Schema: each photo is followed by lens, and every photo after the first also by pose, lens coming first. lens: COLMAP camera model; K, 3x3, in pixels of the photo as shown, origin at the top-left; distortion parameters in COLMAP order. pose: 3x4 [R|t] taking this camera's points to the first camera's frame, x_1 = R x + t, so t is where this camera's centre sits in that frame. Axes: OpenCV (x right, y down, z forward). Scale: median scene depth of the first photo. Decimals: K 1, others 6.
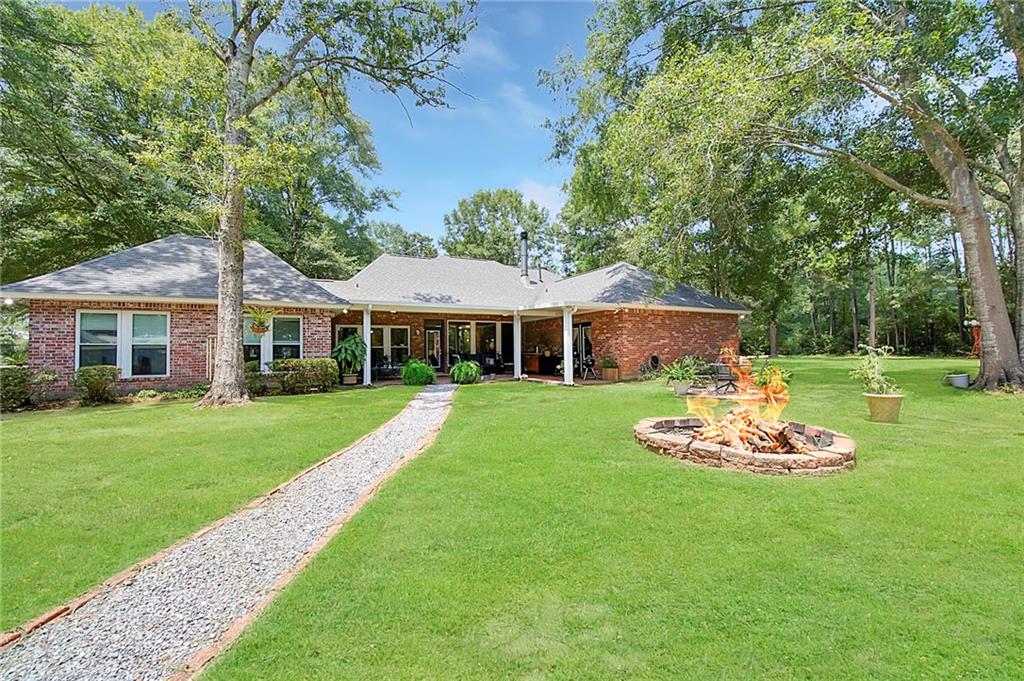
lens RADIAL K [[429.6, 0, 511.2], [0, 429.6, 341.3], [0, 0, 1]] dist [0.013562, -0.001540]
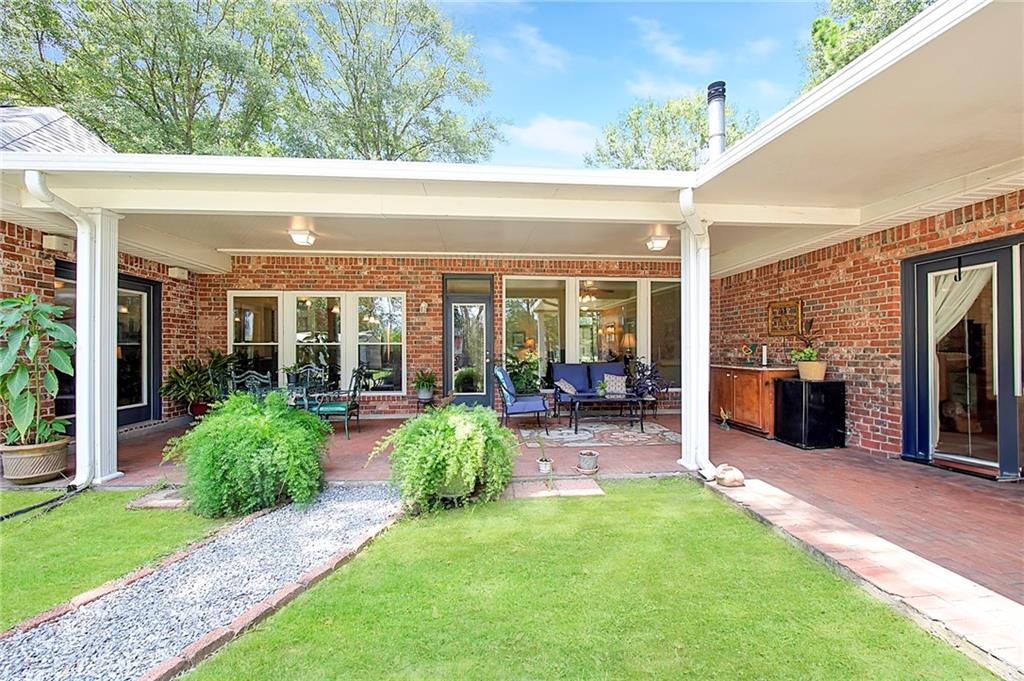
lens RADIAL K [[429.6, 0, 508.7], [0, 429.6, 341.5], [0, 0, 1]] dist [0.013562, -0.001540]
pose [[0.920096, 0.004153, -0.391672, 0.011661], [-0.000849, 0.999963, 0.008609, 0.007302], [0.391693, -0.007589, 0.920065, 0.659445]]
